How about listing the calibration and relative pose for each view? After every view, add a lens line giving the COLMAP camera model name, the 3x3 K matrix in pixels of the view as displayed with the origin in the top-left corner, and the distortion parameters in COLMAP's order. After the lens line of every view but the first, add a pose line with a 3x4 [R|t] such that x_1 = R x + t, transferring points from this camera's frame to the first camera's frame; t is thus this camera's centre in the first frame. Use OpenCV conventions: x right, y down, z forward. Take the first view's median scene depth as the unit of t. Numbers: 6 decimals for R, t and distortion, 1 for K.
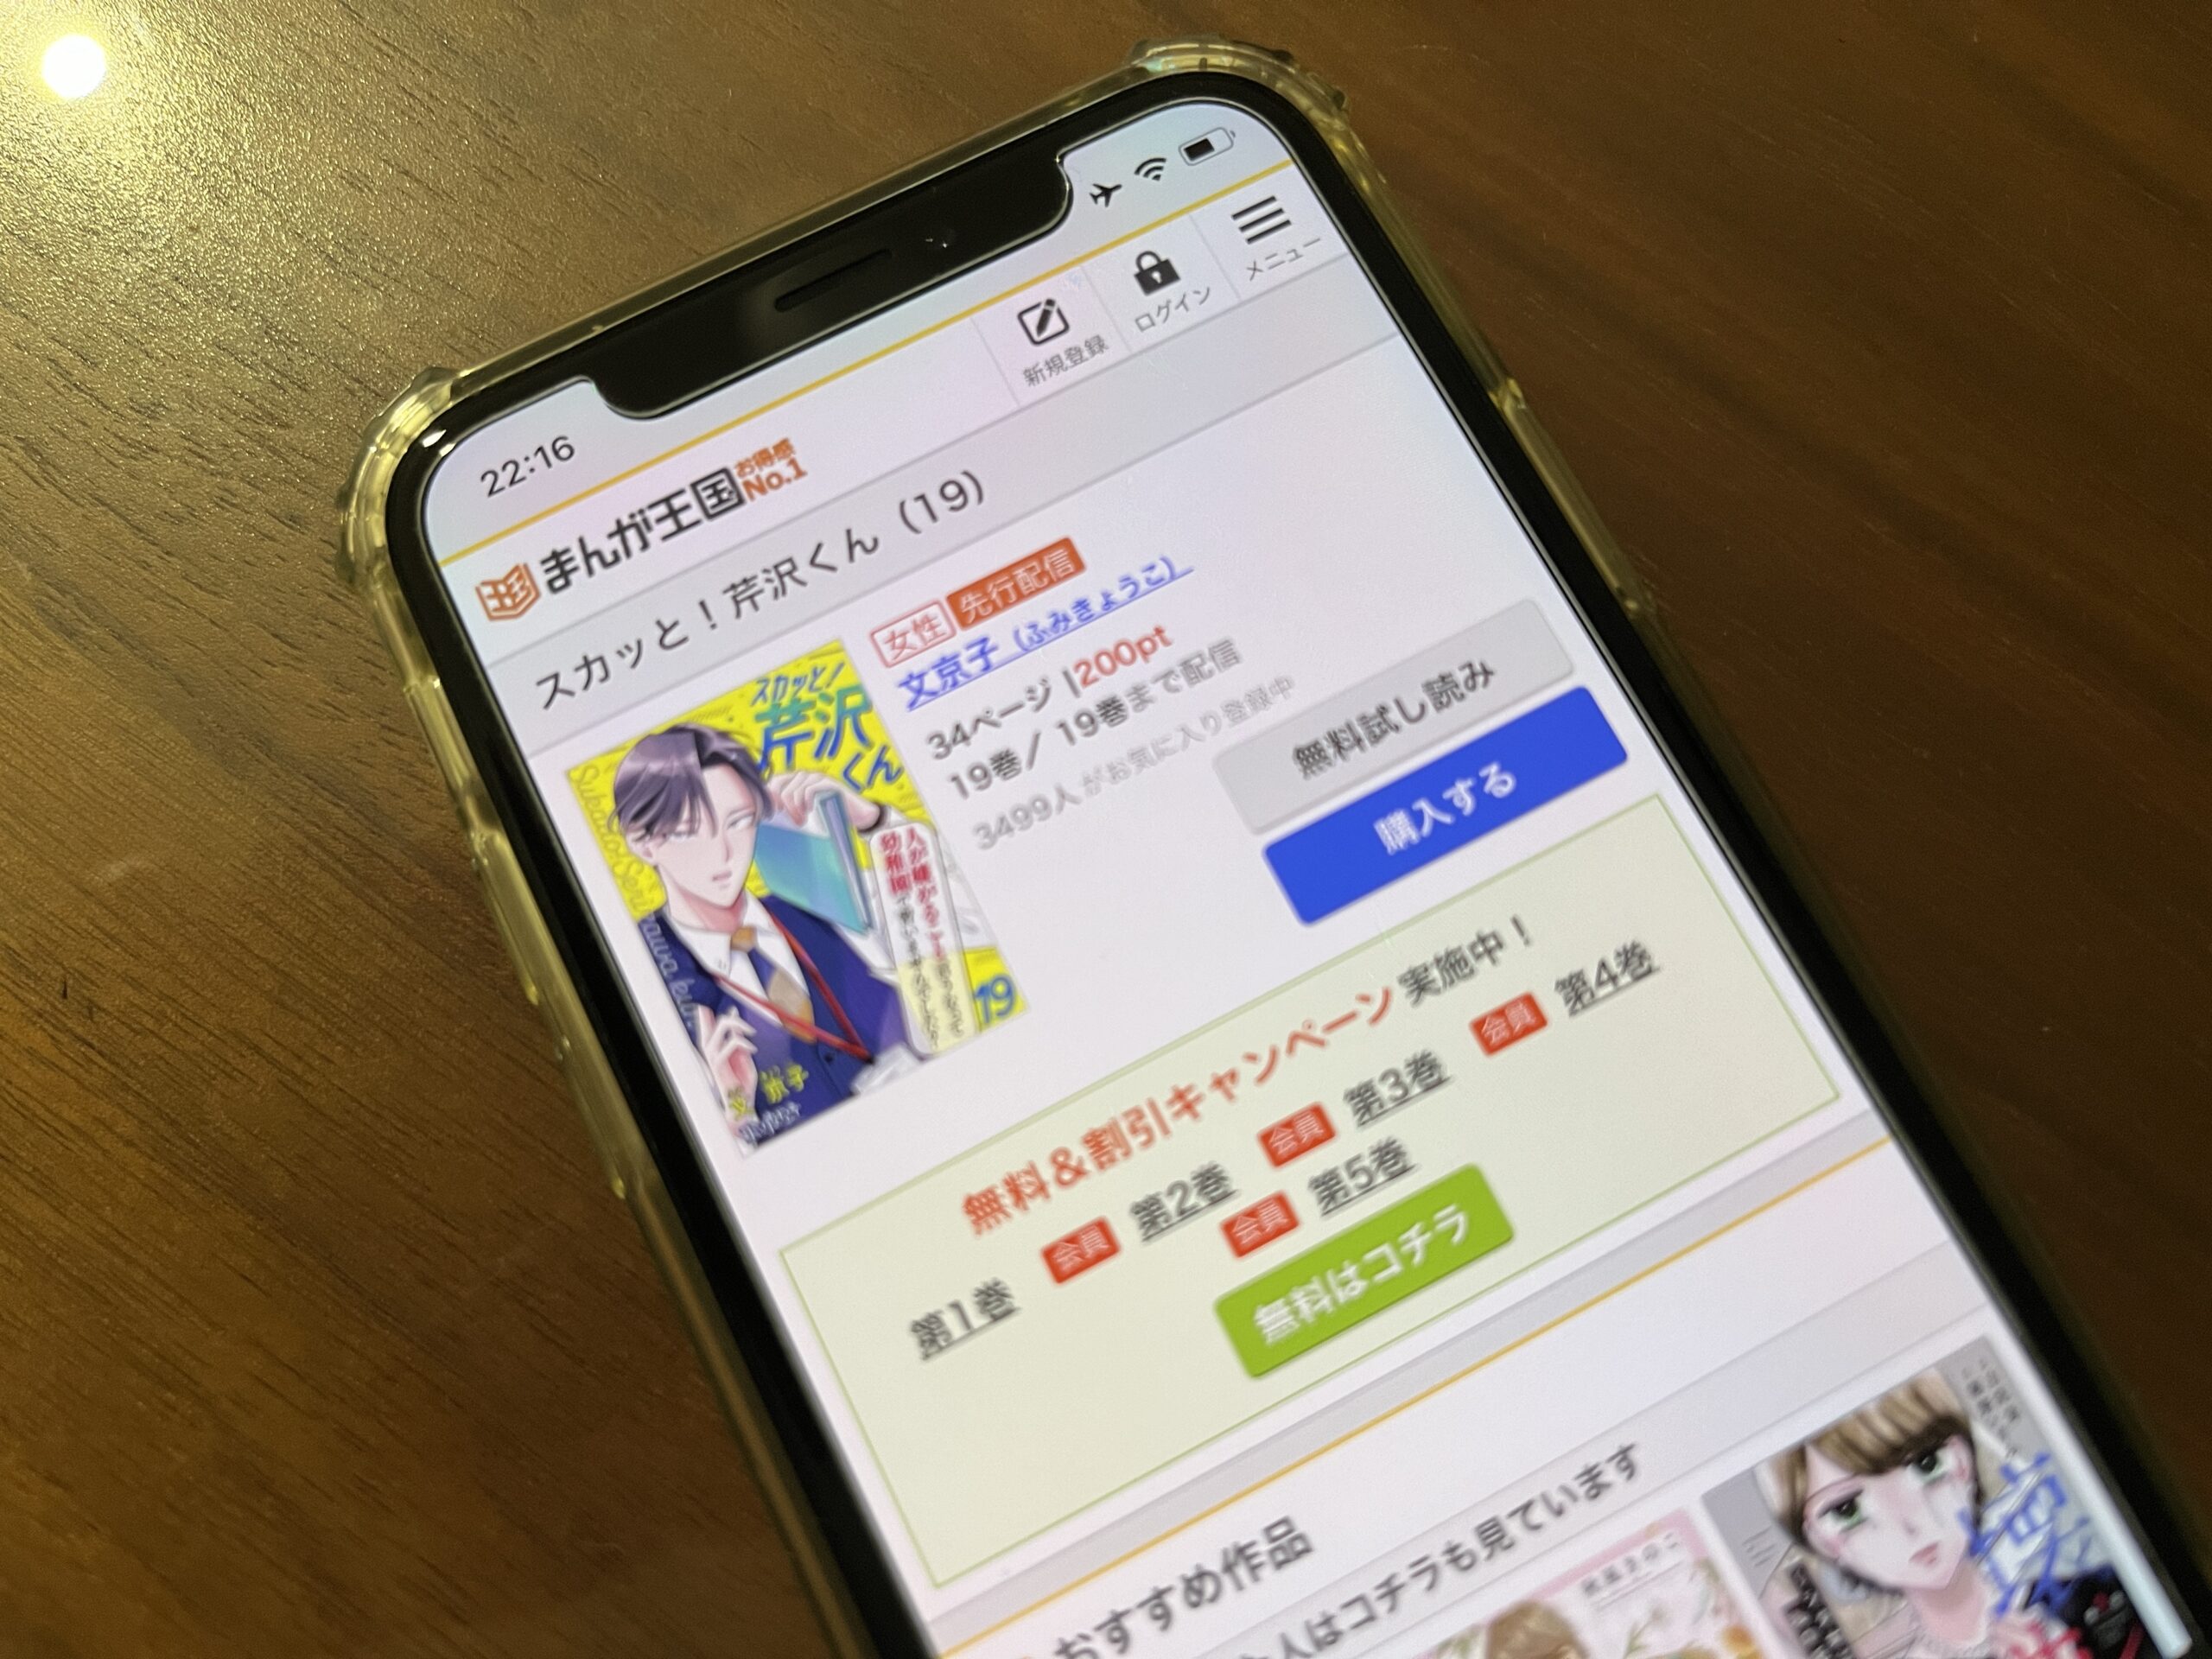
lens RADIAL K [[1801.5, 0, 1106.0], [0, 1801.5, 829.5], [0, 0, 1]] dist [0.062333, -0.168801]
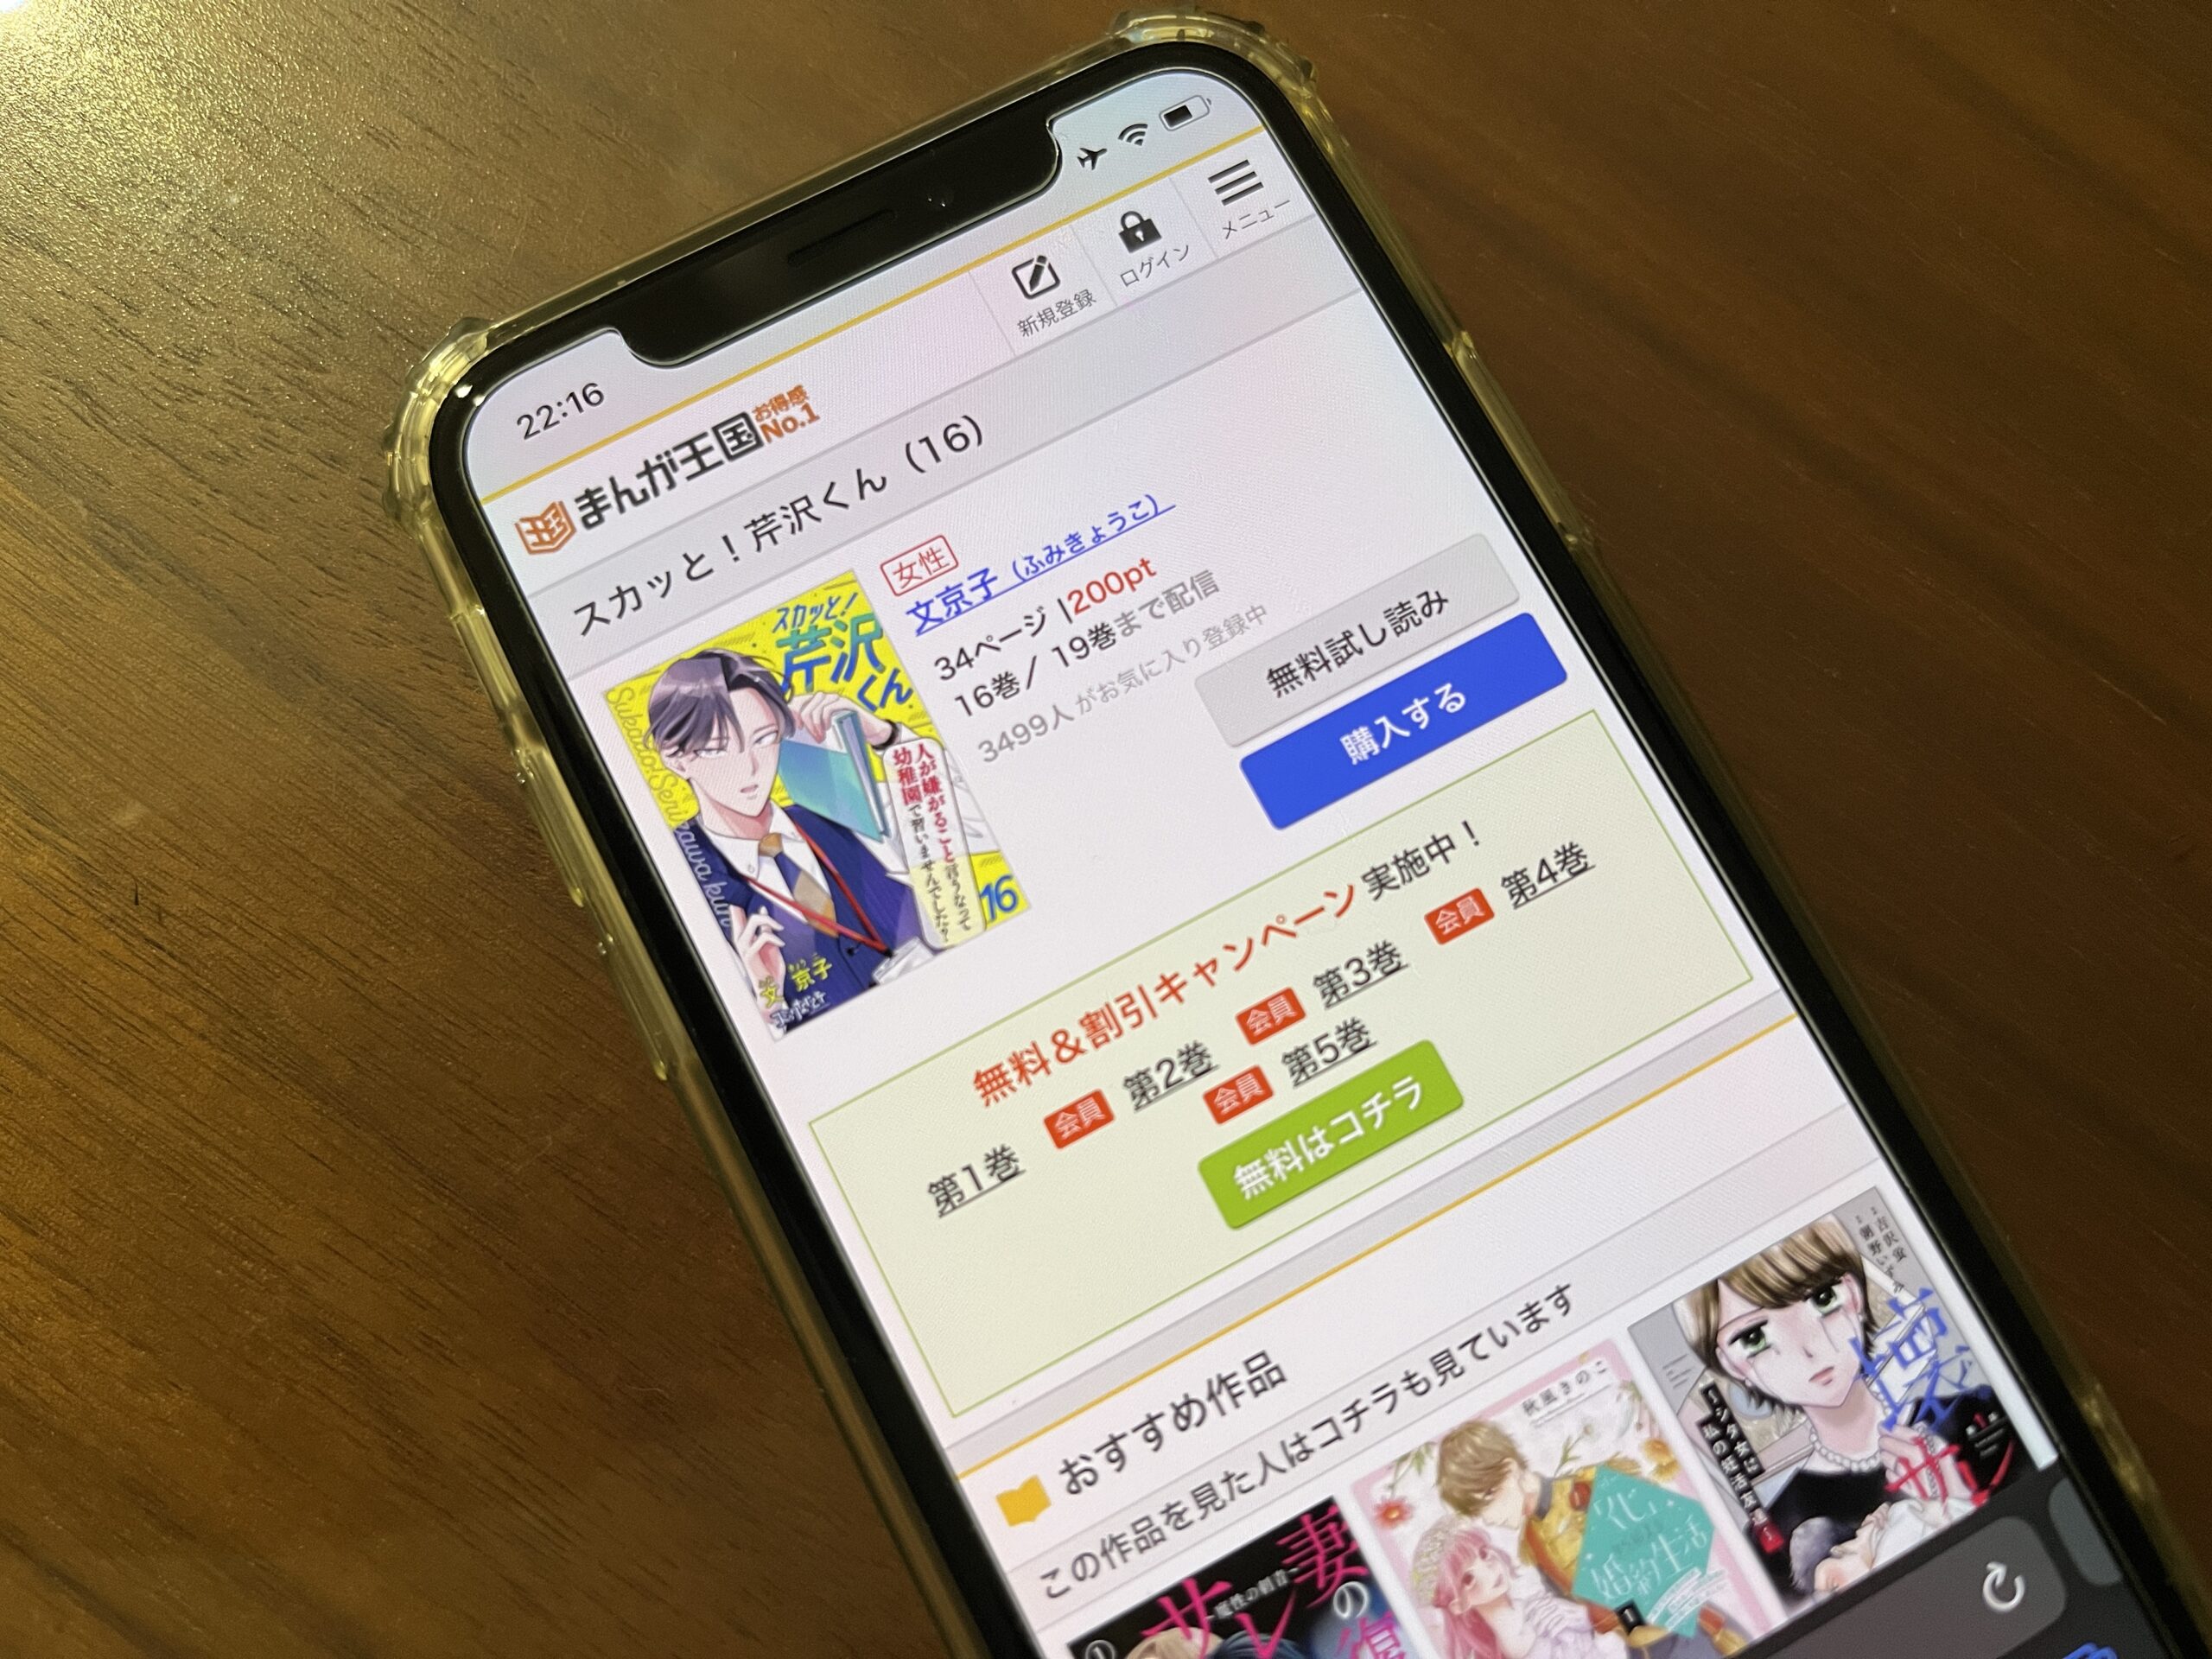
lens RADIAL K [[1861.3, 0, 1112.0], [0, 1861.3, 825.8], [0, 0, 1]] dist [0.040639, -0.141880]
pose [[0.999562, -0.005448, 0.029098, -0.024286], [0.004368, 0.999303, 0.037065, 0.007619], [-0.029280, -0.036922, 0.998889, -0.137908]]
